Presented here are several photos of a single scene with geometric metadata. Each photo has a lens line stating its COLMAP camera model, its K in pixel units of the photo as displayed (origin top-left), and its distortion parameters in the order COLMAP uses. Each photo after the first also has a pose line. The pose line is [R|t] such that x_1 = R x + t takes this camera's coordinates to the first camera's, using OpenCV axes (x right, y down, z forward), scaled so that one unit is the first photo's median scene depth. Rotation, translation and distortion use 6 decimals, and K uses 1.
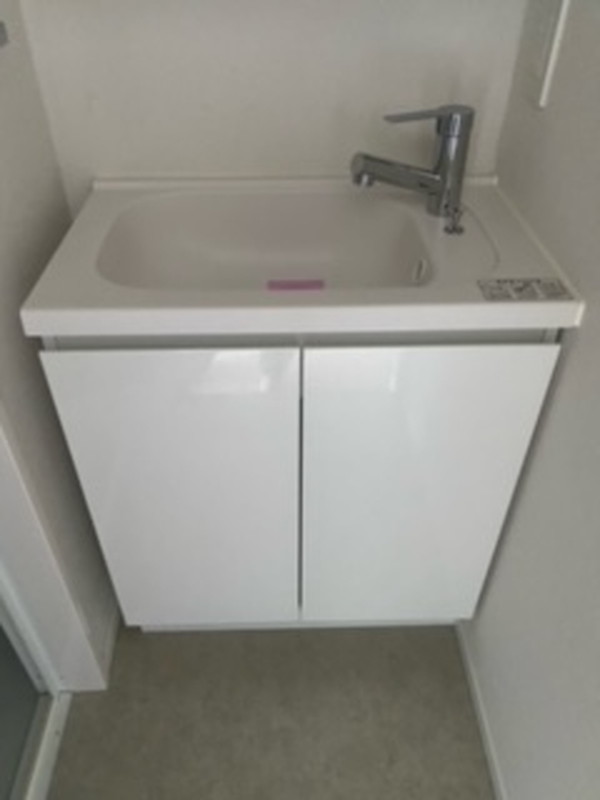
lens RADIAL K [[610.0, 0, 293.9], [0, 610.0, 400.0], [0, 0, 1]] dist [0.007094, -0.010894]
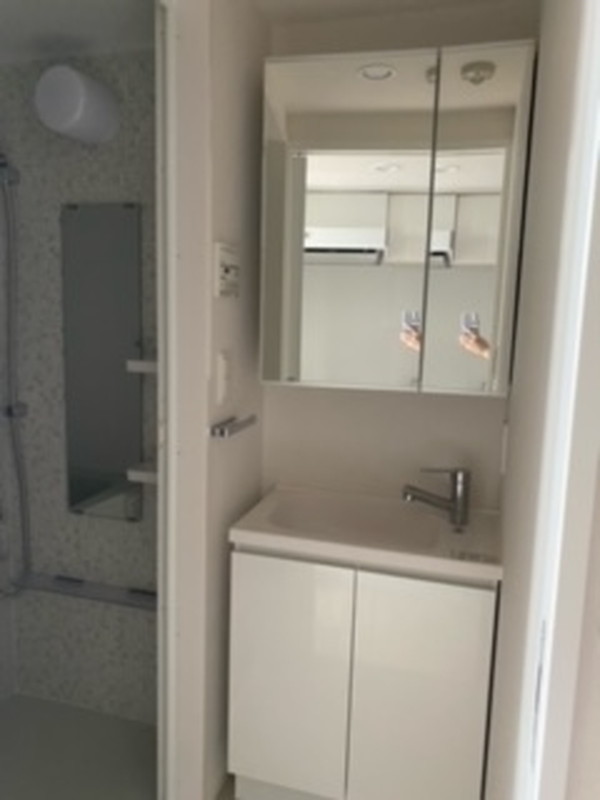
lens RADIAL K [[610.0, 0, 293.9], [0, 610.0, 400.0], [0, 0, 1]] dist [0.007094, -0.010894]
pose [[0.942886, 0.058031, -0.328021, 0.385061], [-0.226615, 0.833477, -0.503945, 0.431364], [0.244154, 0.549498, 0.799025, -0.790058]]
